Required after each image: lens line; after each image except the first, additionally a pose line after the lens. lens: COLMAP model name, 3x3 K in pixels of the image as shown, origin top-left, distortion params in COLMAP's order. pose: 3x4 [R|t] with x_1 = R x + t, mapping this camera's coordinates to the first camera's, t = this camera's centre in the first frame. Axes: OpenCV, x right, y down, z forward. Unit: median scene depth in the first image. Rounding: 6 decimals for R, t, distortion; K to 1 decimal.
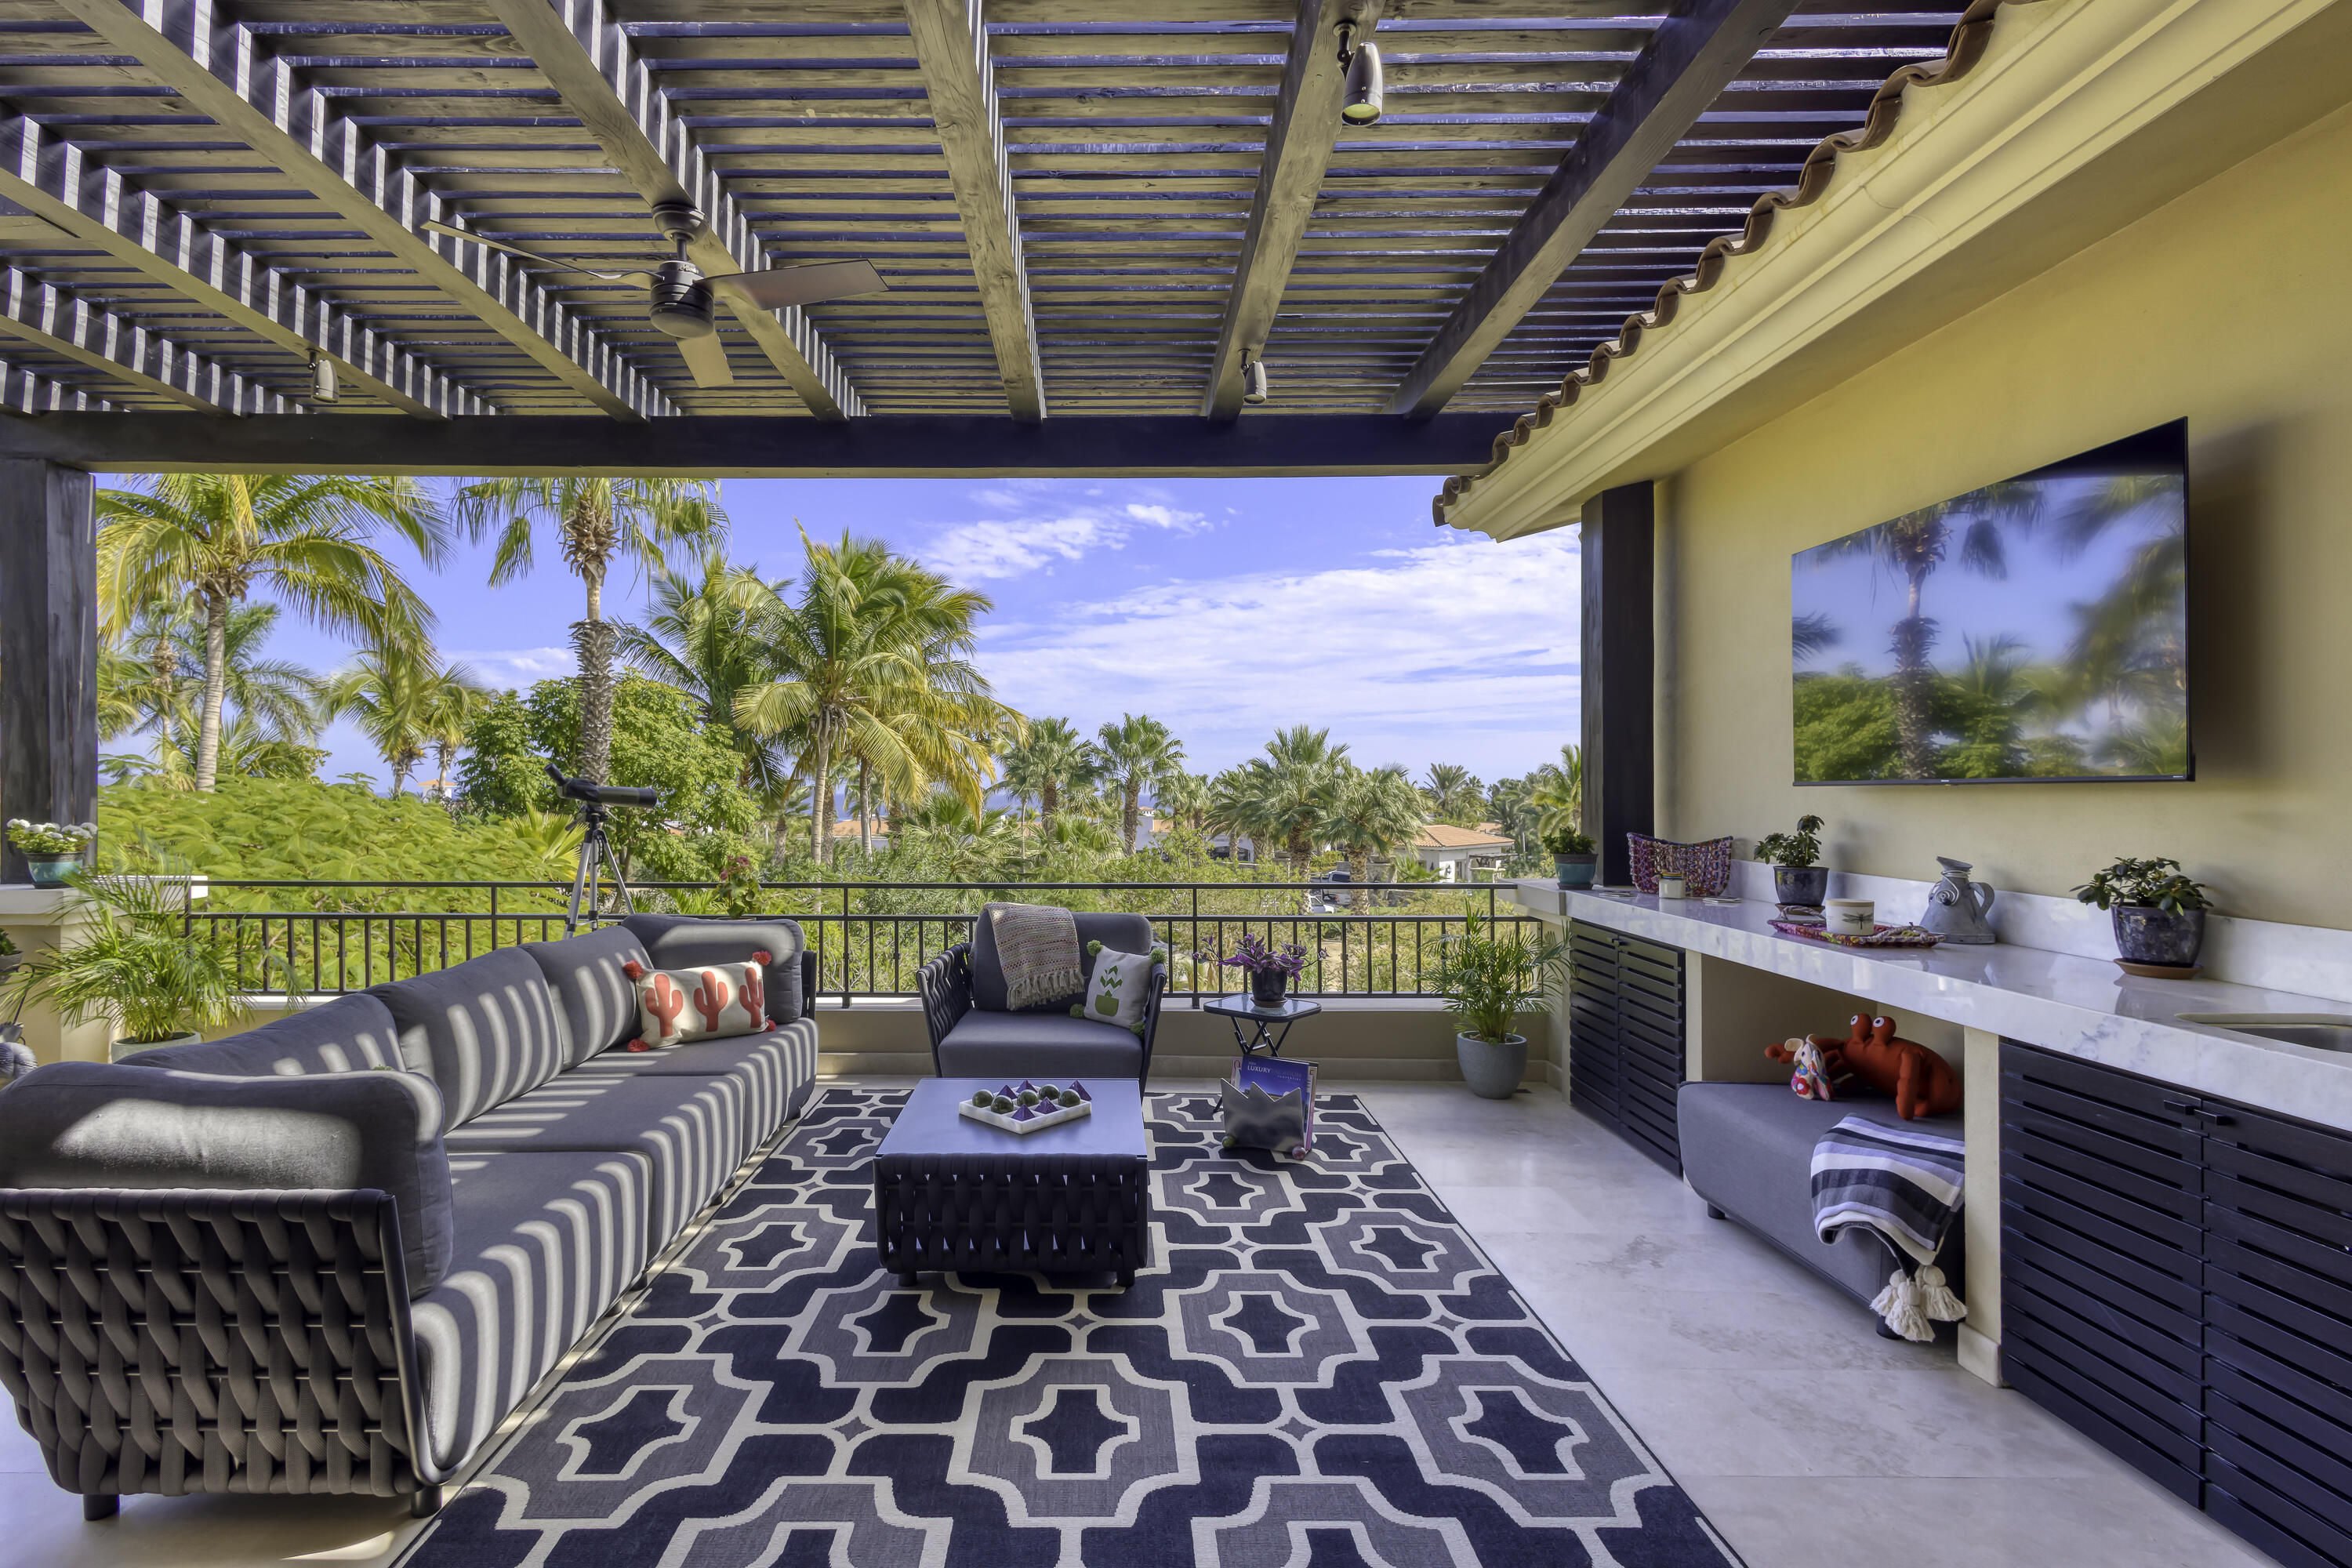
lens RADIAL K [[1082.1, 0, 1078.1], [0, 1082.1, 781.4], [0, 0, 1]] dist [-0.001699, -0.000232]
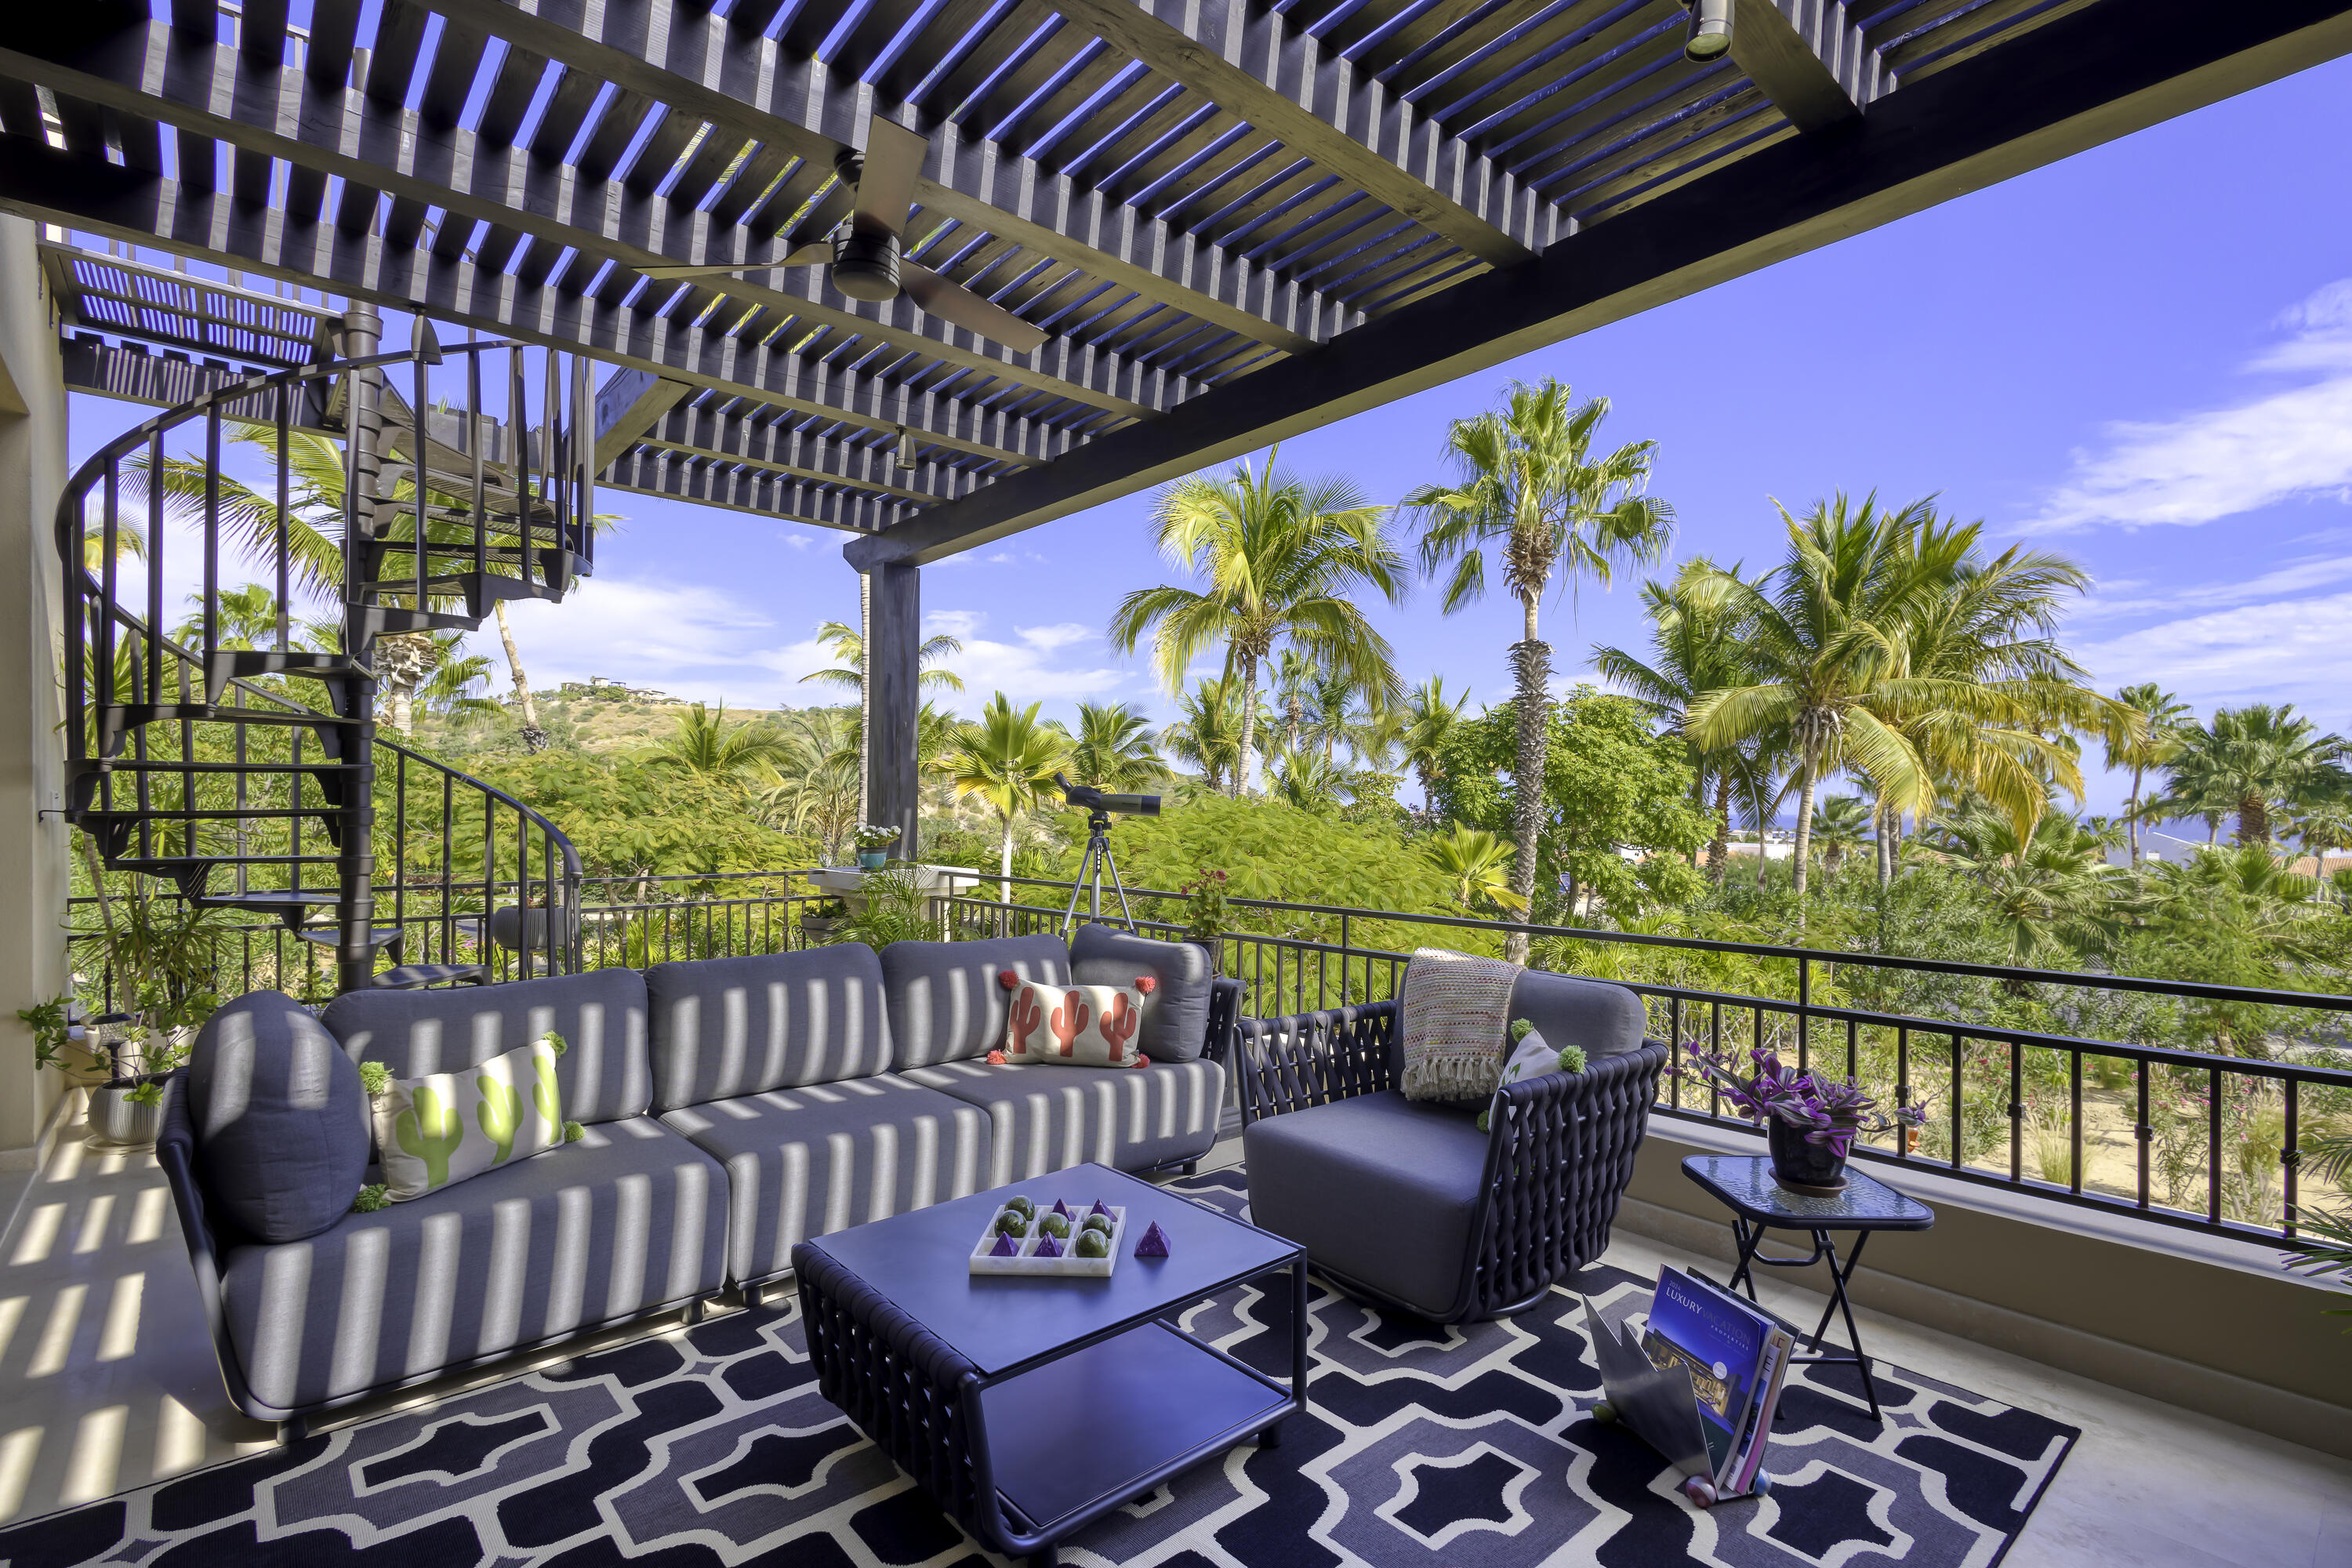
lens RADIAL K [[1073.5, 0, 1176.0], [0, 1073.5, 784.0], [0, 0, 1]] dist [0.000337, -0.000070]
pose [[0.671035, -0.018780, -0.741187, 0.073514], [0.006235, 0.999787, -0.019687, 0.003265], [0.741399, 0.008589, 0.671009, 0.083046]]
